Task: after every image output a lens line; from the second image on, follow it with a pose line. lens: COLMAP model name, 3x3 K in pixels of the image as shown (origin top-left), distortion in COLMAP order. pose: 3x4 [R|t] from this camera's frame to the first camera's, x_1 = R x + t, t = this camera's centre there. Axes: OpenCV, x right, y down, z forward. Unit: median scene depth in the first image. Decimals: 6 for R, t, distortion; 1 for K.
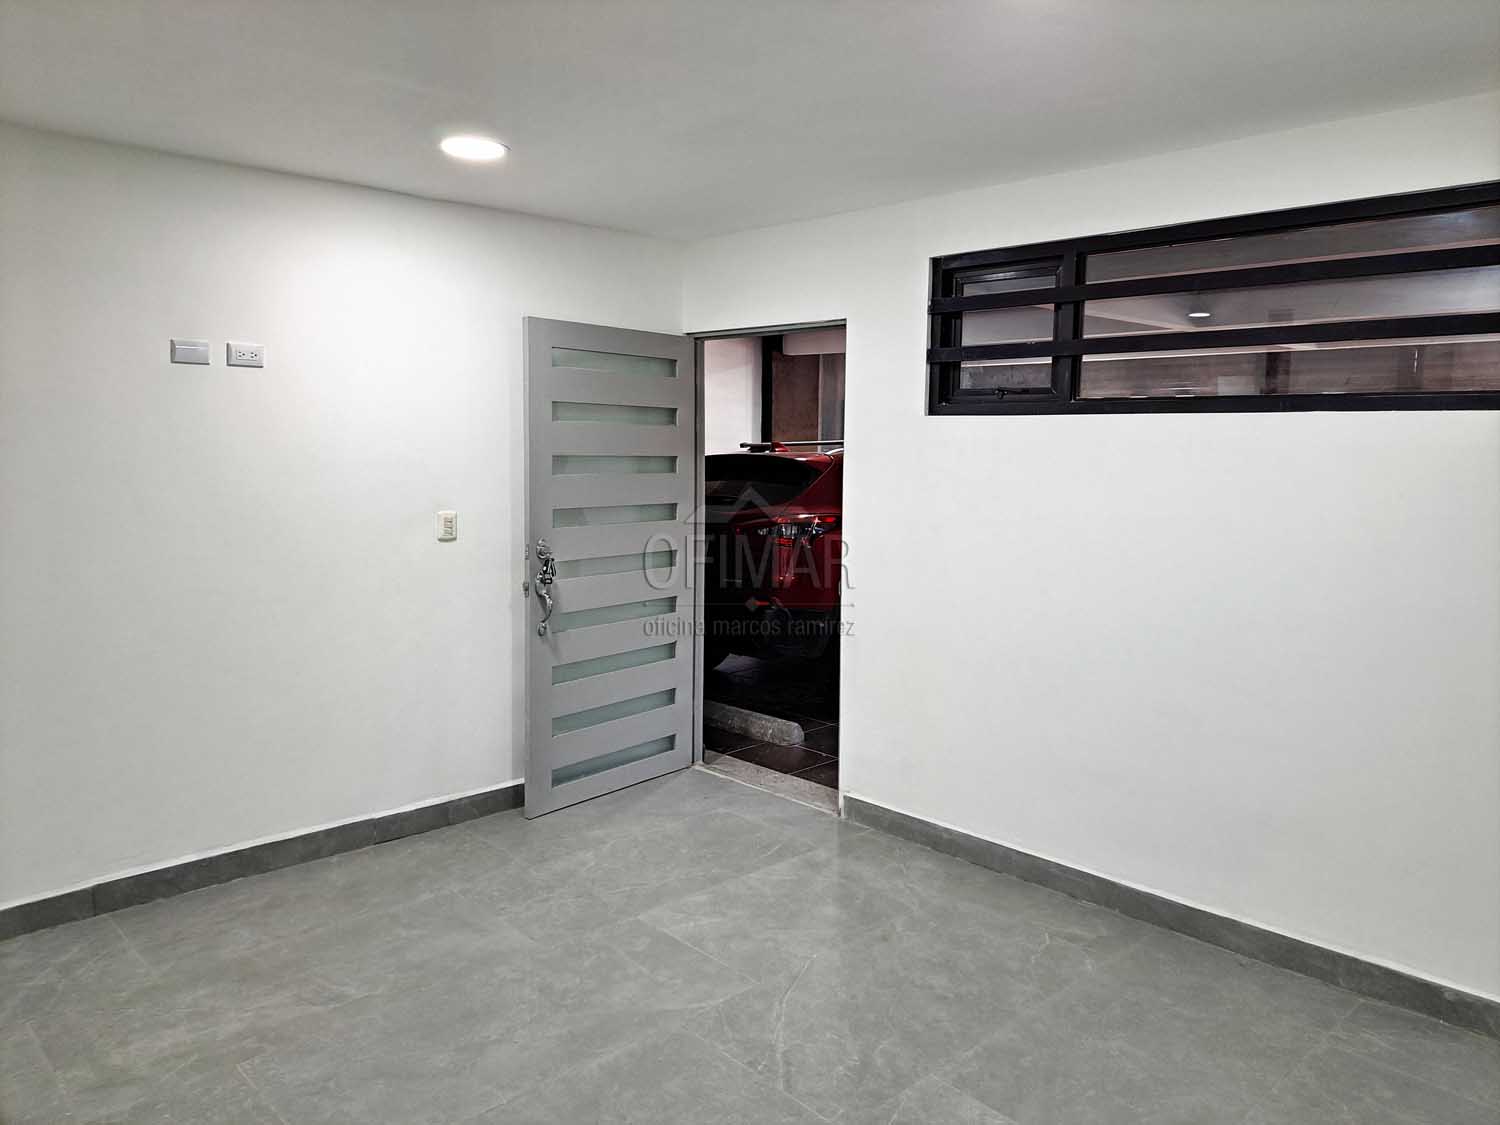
lens RADIAL K [[1066.5, 0, 754.4], [0, 1066.5, 553.6], [0, 0, 1]] dist [0.114418, -0.149320]
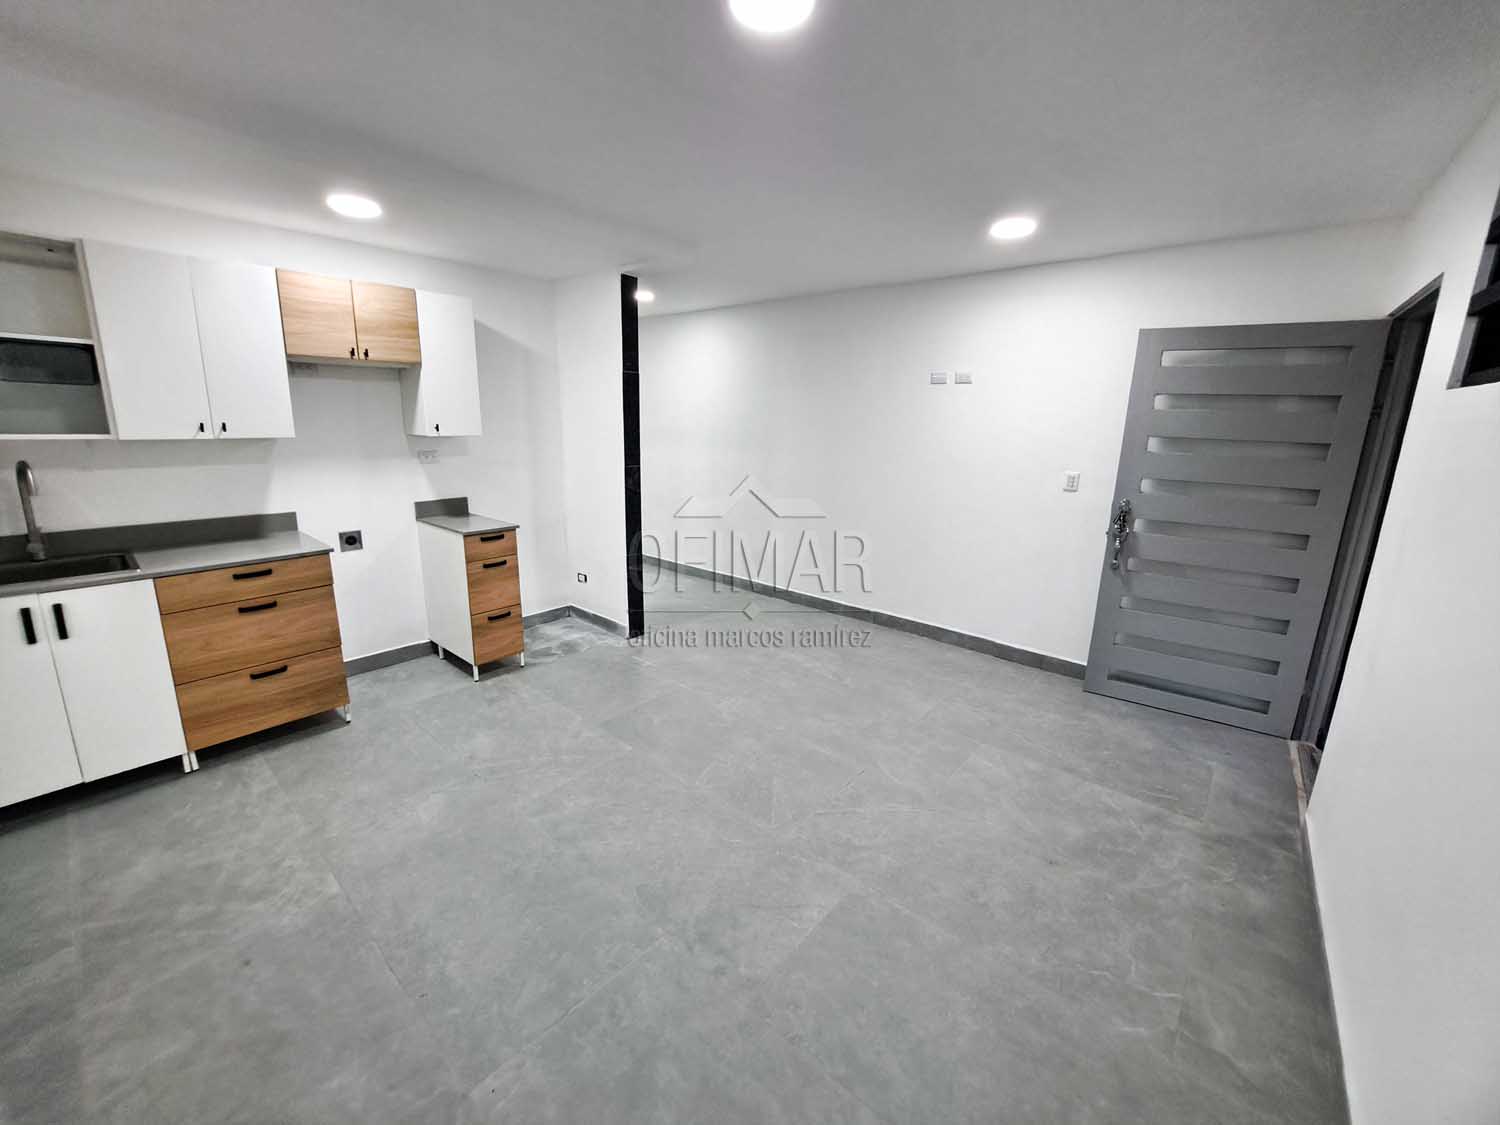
lens RADIAL K [[590.3, 0, 738.8], [0, 590.3, 548.0], [0, 0, 1]] dist [-0.018511, -0.000099]
pose [[0.093140, 0.205116, -0.974296, 0.584318], [-0.124263, 0.973293, 0.193026, -0.041626], [0.987868, 0.103090, 0.116141, 0.534384]]
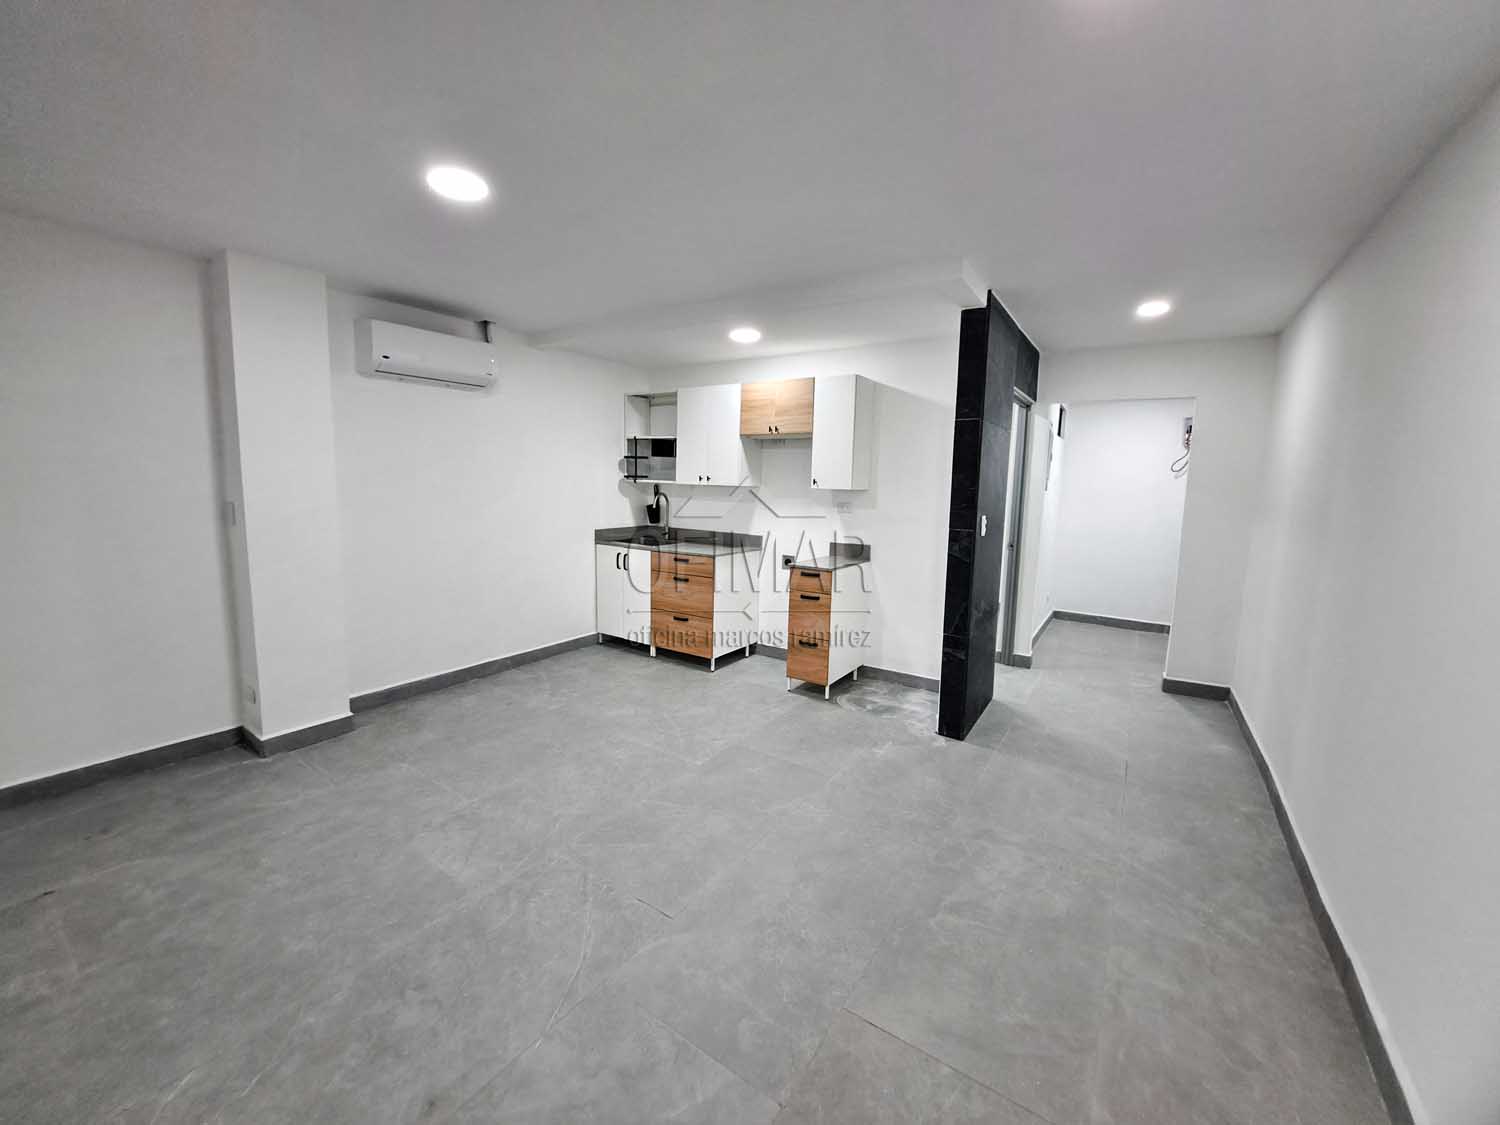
lens RADIAL K [[590.3, 0, 738.8], [0, 590.3, 548.0], [0, 0, 1]] dist [-0.018511, -0.000099]
pose [[-0.975793, -0.008948, -0.218512, 0.004119], [-0.057359, 0.974656, 0.216232, -0.104061], [0.211039, 0.223531, -0.951576, 1.252155]]
